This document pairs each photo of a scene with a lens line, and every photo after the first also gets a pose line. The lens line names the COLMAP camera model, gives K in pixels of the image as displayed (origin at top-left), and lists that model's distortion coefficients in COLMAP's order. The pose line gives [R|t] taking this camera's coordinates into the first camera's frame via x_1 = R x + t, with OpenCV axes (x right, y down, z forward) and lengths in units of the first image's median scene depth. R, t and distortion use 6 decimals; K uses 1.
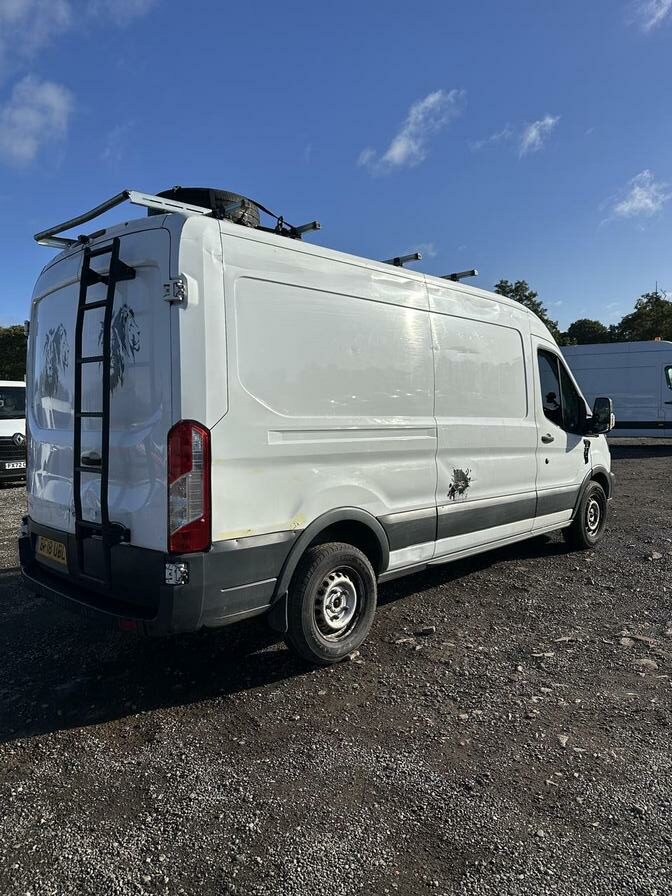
lens RADIAL K [[648.9, 0, 310.1], [0, 648.9, 448.7], [0, 0, 1]] dist [0.029949, 0.002486]
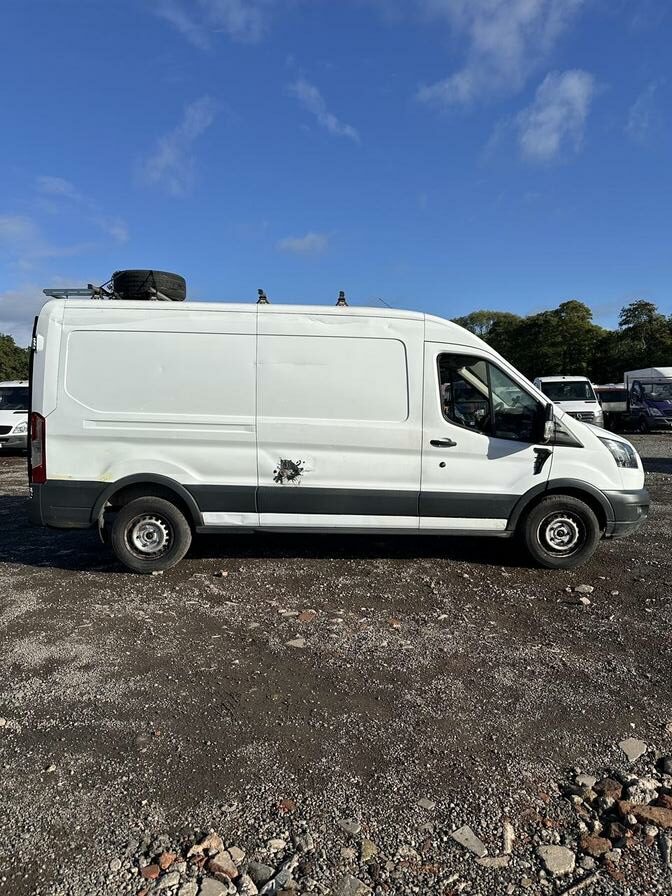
lens RADIAL K [[648.9, 0, 310.1], [0, 648.9, 448.7], [0, 0, 1]] dist [0.029949, 0.002486]
pose [[0.674927, 0.075395, -0.734022, 1.162079], [-0.057760, 0.997112, 0.049309, -0.052147], [0.735620, 0.009117, 0.677333, 0.205692]]
